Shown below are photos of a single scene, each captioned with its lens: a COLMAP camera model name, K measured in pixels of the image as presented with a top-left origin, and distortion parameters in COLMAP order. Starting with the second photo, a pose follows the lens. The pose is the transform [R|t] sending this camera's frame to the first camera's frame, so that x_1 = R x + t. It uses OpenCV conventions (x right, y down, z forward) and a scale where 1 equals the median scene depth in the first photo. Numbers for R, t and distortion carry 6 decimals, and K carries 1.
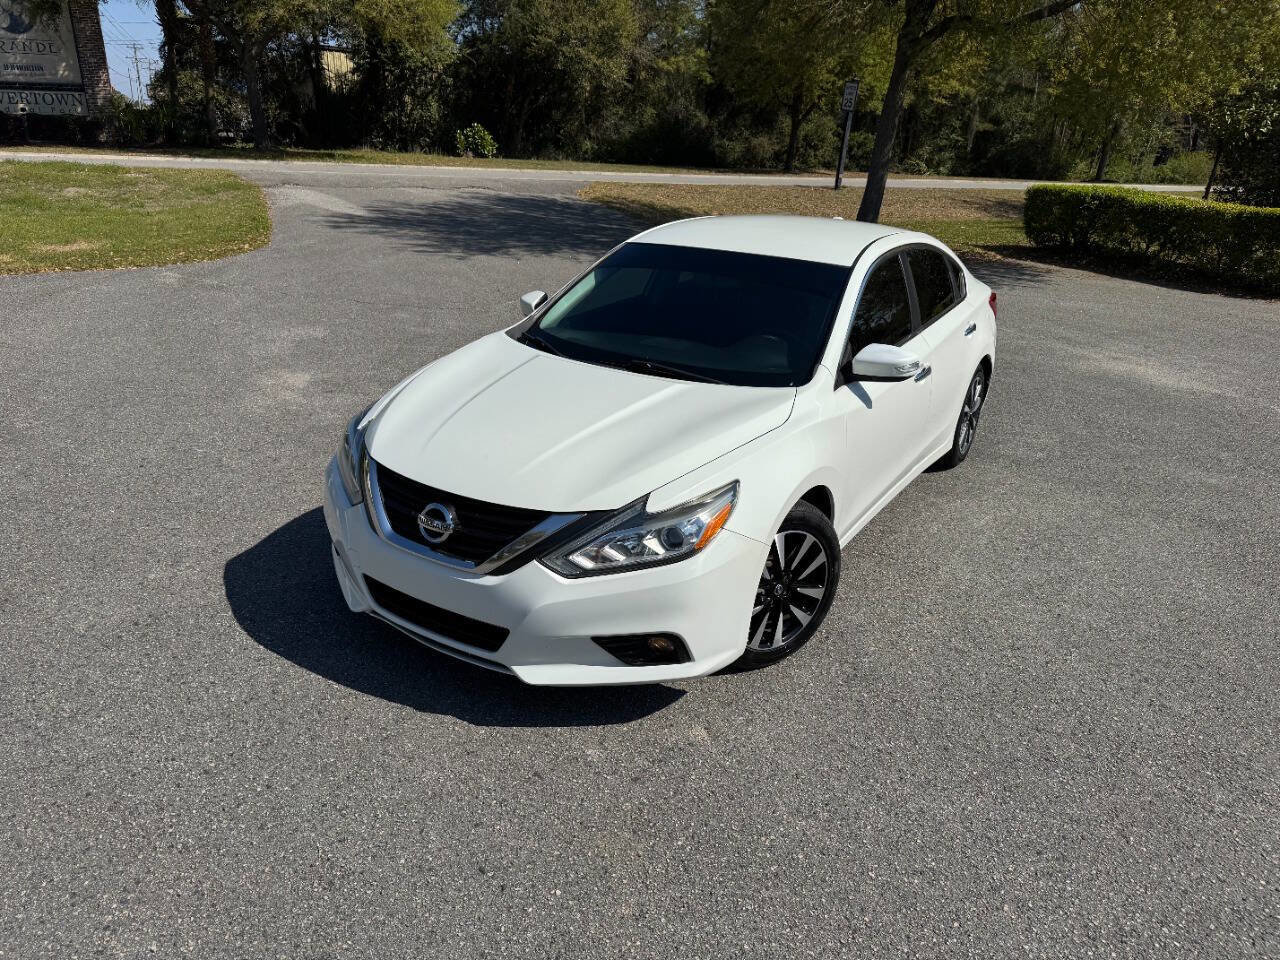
lens RADIAL K [[938.8, 0, 640.0], [0, 938.8, 480.0], [0, 0, 1]] dist [0.009016, -0.002553]
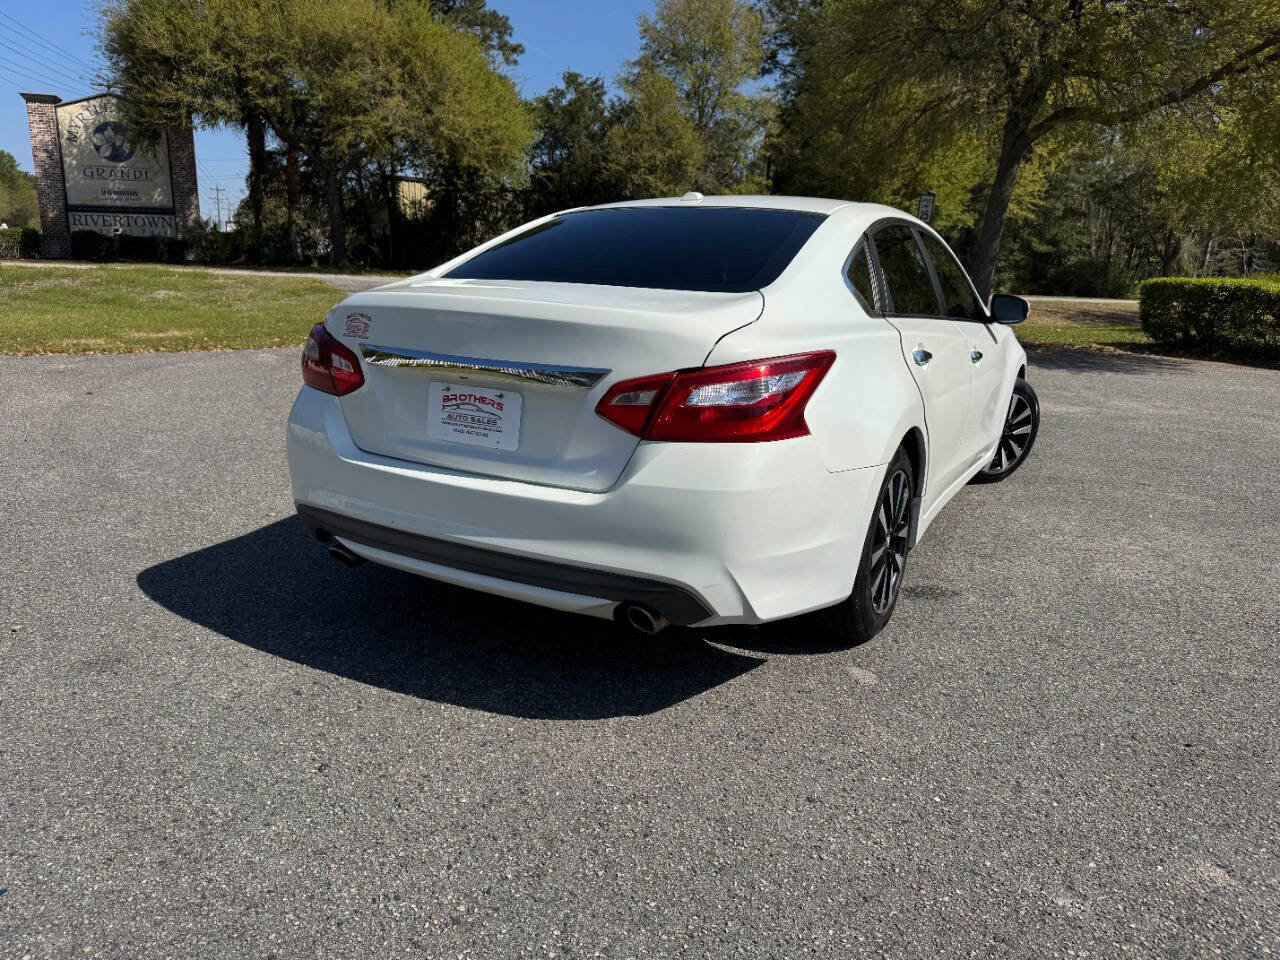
lens RADIAL K [[931.0, 0, 640.0], [0, 931.0, 480.0], [0, 0, 1]] dist [0.008058, -0.005045]
pose [[0.999201, 0.003292, -0.039836, -0.060836], [-0.008648, 0.990803, -0.135036, 0.020944], [0.039026, 0.135272, 0.990040, 0.071323]]
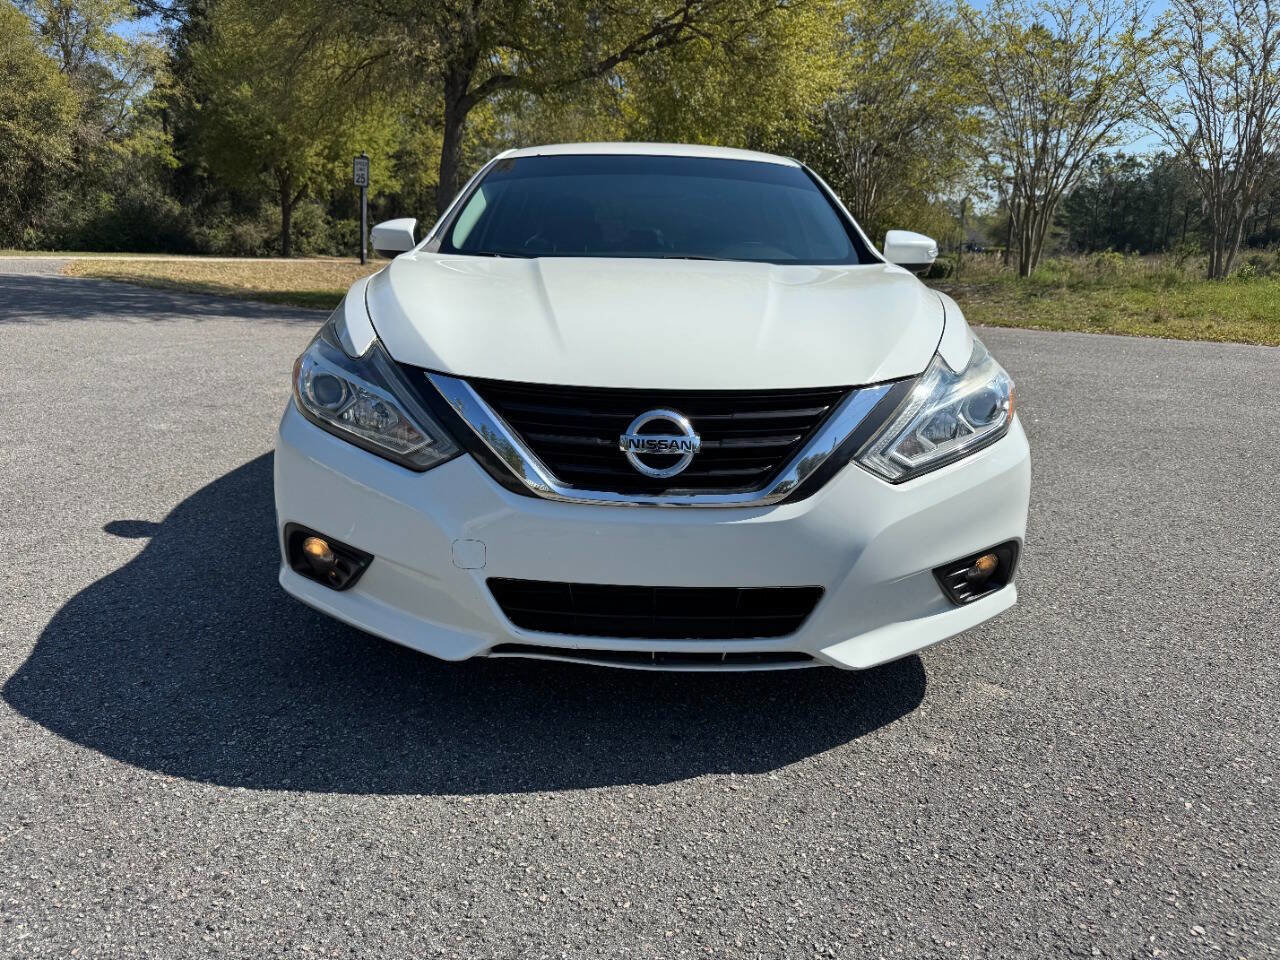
lens RADIAL K [[937.0, 0, 639.3], [0, 937.0, 459.1], [0, 0, 1]] dist [0.013276, -0.009091]
pose [[0.849661, -0.137563, 0.509071, -0.107353], [0.200739, 0.977067, -0.071015, 0.019336], [-0.487627, 0.162529, 0.857790, 0.102521]]
